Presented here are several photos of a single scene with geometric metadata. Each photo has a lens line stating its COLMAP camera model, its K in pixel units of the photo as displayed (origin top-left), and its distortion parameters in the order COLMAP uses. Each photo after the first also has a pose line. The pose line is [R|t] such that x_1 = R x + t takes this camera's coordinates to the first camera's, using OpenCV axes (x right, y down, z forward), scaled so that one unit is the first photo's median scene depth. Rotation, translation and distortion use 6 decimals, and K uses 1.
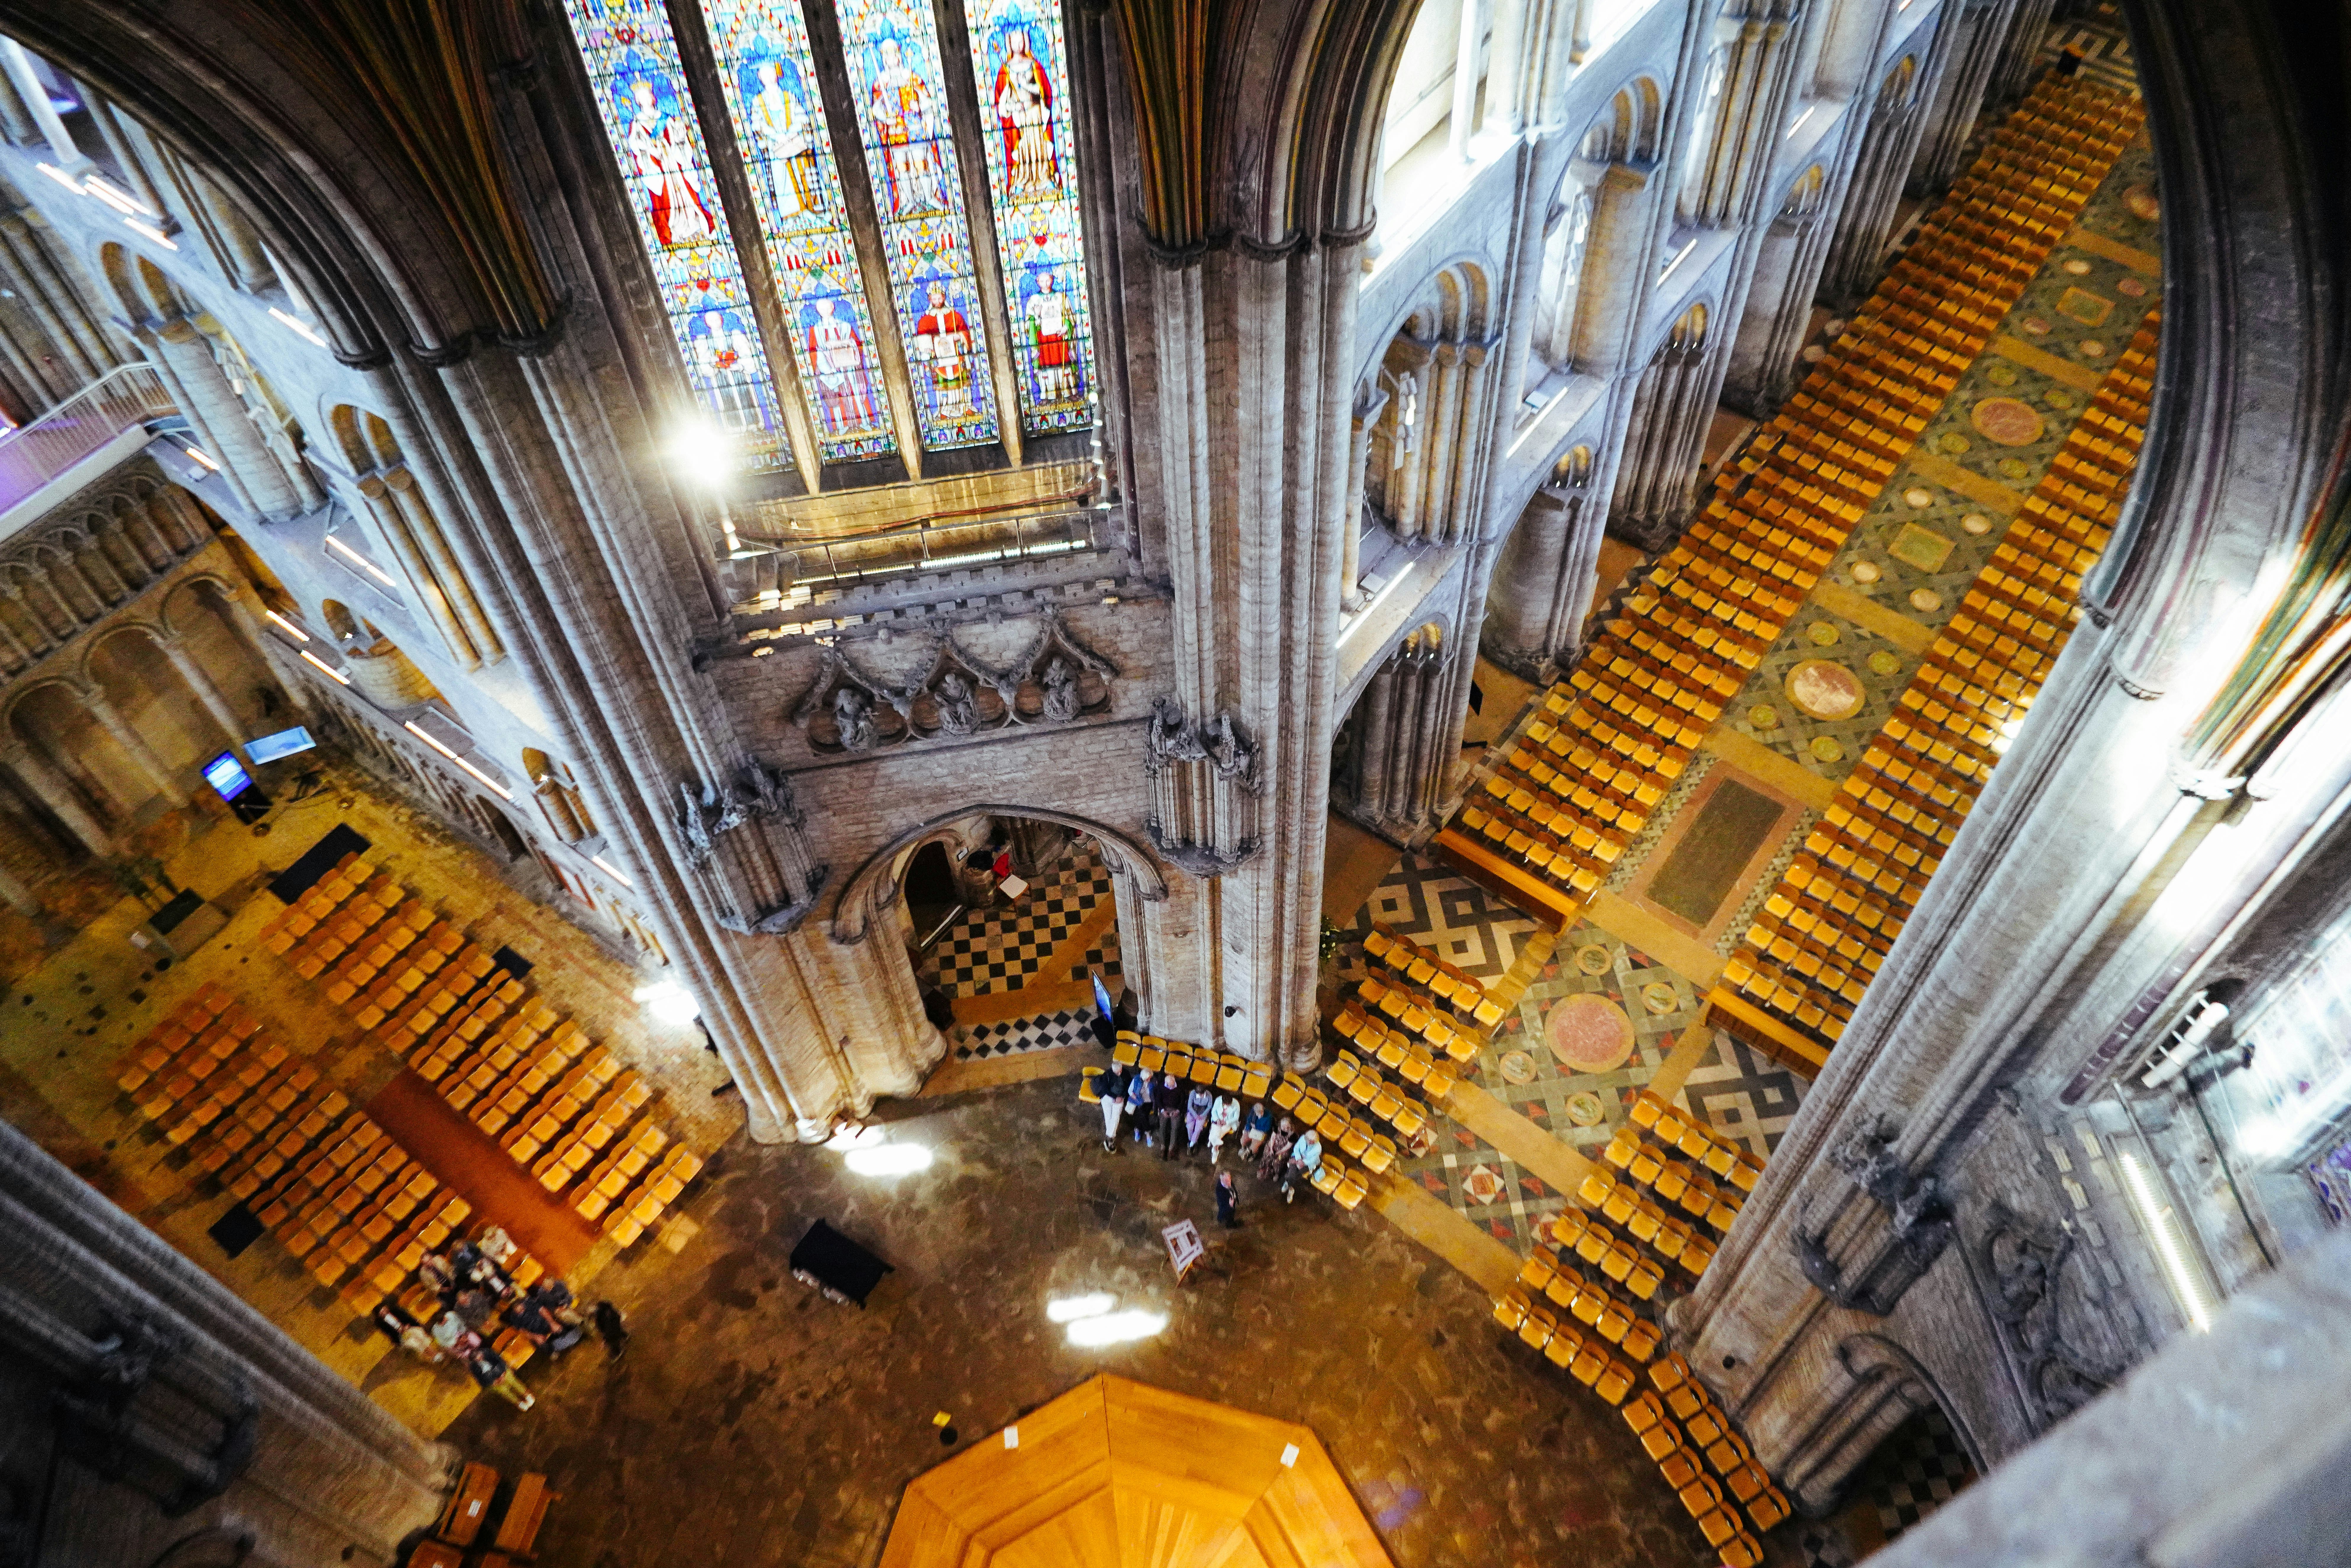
lens RADIAL K [[1810.7, 0, 1243.6], [0, 1810.7, 786.6], [0, 0, 1]] dist [-0.025194, 0.005598]
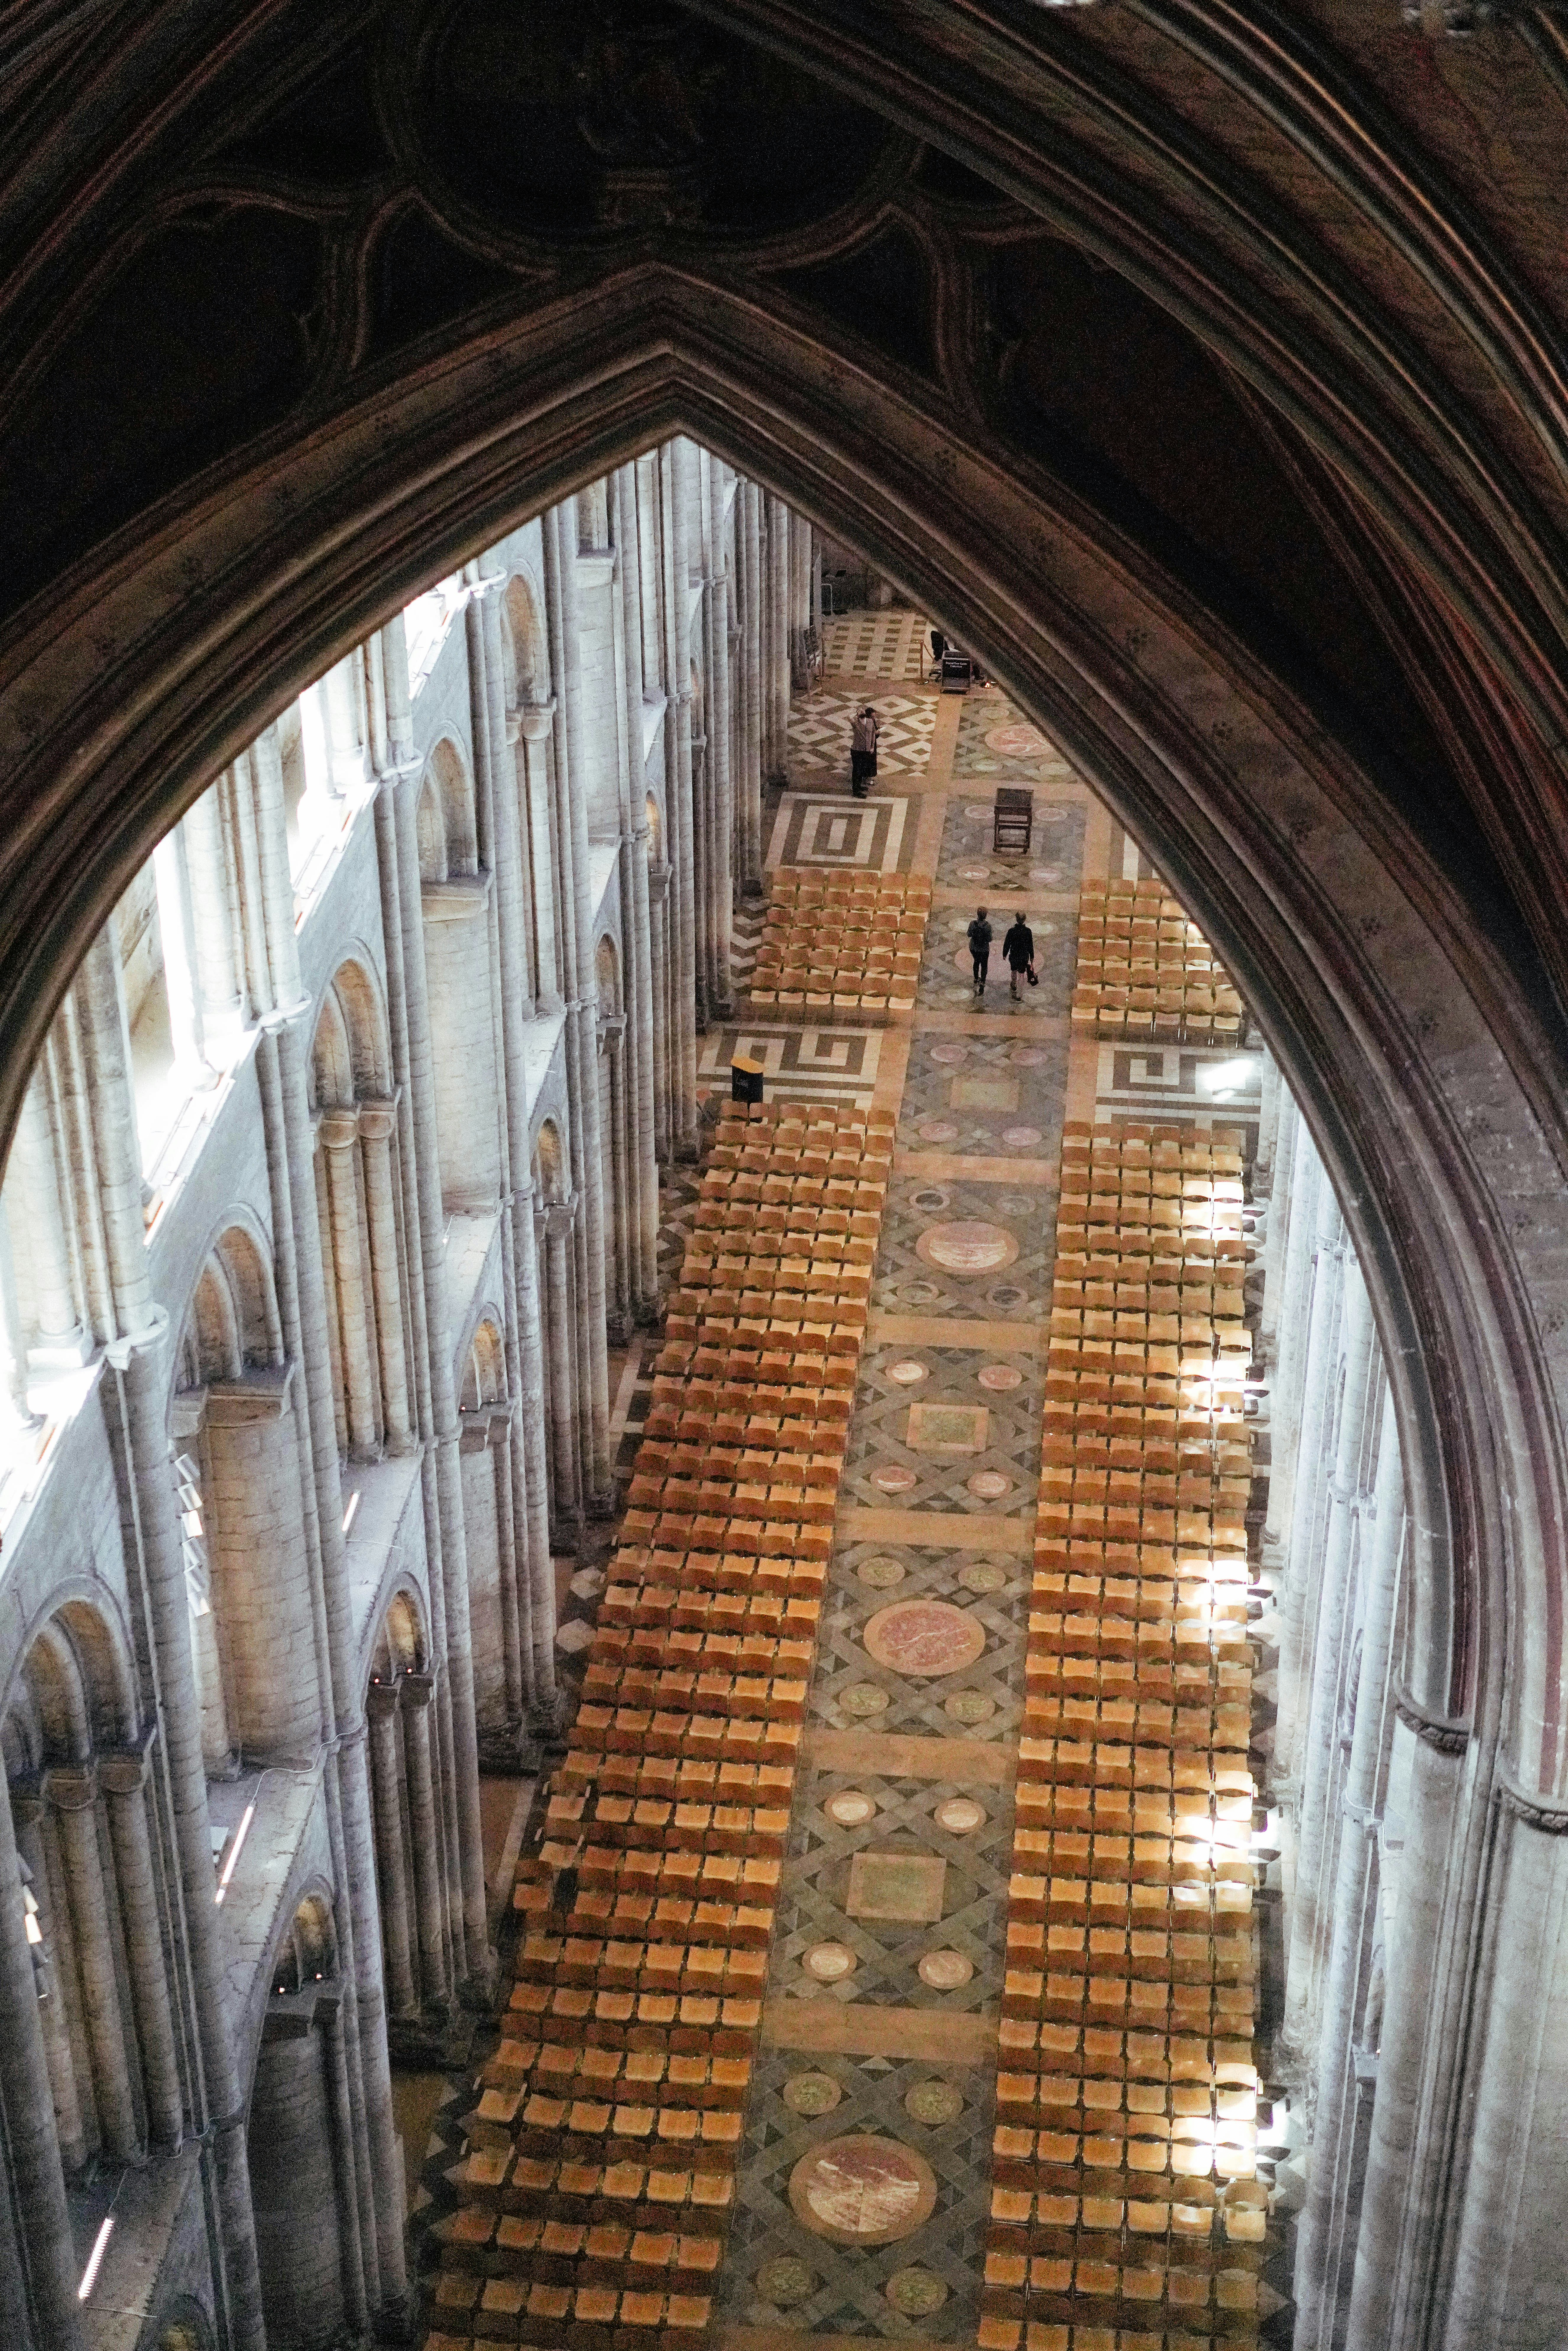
lens RADIAL K [[3702.1, 0, 784.0], [0, 3702.1, 1175.5], [0, 0, 1]] dist [-0.010380, -0.028817]
pose [[0.843435, -0.230957, 0.485053, -0.154510], [0.414960, 0.853514, -0.315154, 0.024828], [-0.341213, 0.467089, 0.815721, -0.013805]]
